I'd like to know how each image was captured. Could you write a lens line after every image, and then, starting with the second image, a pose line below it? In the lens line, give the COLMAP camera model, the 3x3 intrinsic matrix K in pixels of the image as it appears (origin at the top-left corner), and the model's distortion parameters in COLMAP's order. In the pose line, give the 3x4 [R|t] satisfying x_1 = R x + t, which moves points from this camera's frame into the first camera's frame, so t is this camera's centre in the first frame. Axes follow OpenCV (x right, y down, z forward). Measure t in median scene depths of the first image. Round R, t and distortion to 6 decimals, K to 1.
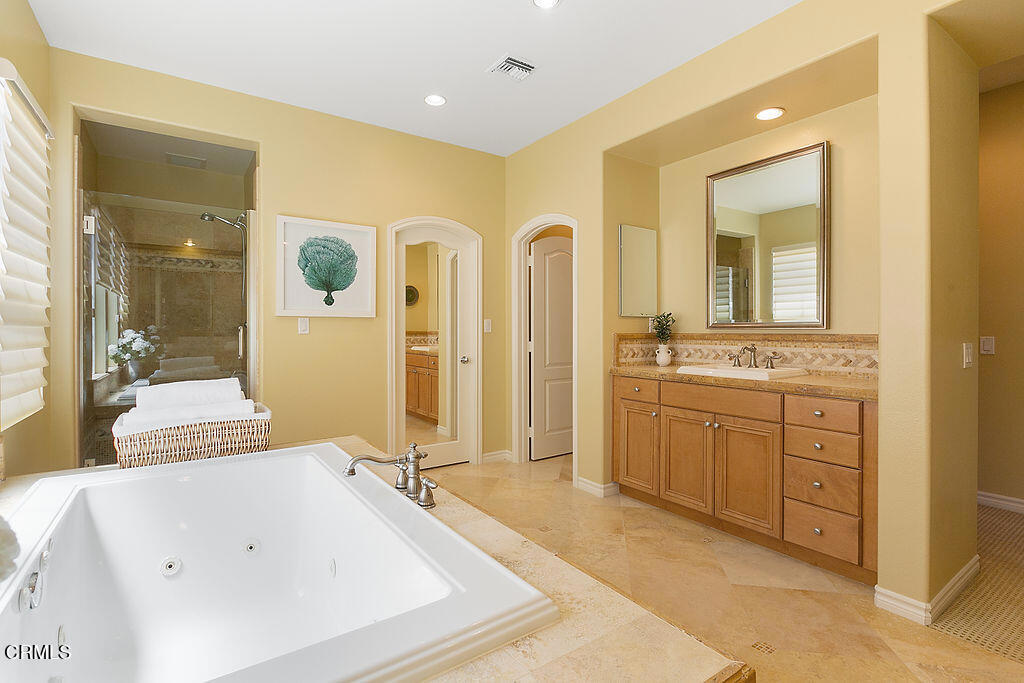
lens RADIAL K [[485.2, 0, 513.5], [0, 485.2, 334.3], [0, 0, 1]] dist [-0.000848, 0.000007]
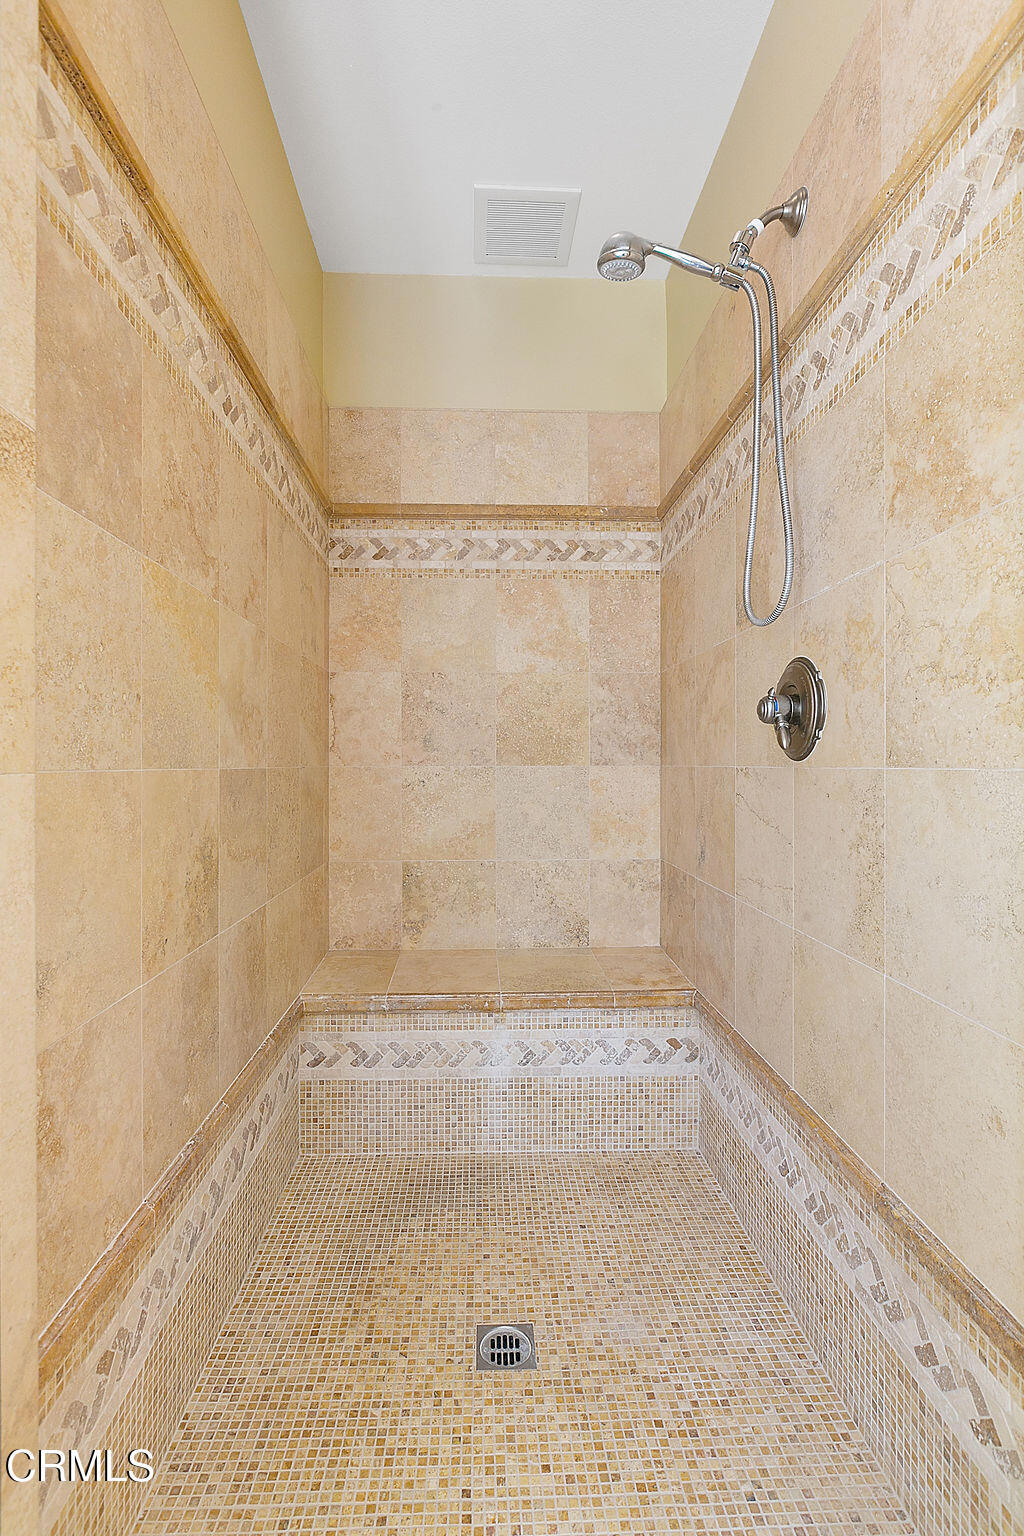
lens RADIAL K [[727.8, 0, 512.0], [0, 727.8, 768.0], [0, 0, 1]] dist [-0.000848, 0.000007]
pose [[0.849183, -0.001616, -0.528097, -0.431360], [0.001643, 0.999999, -0.000418, 0.007022], [0.528097, -0.000513, 0.849184, 0.590606]]
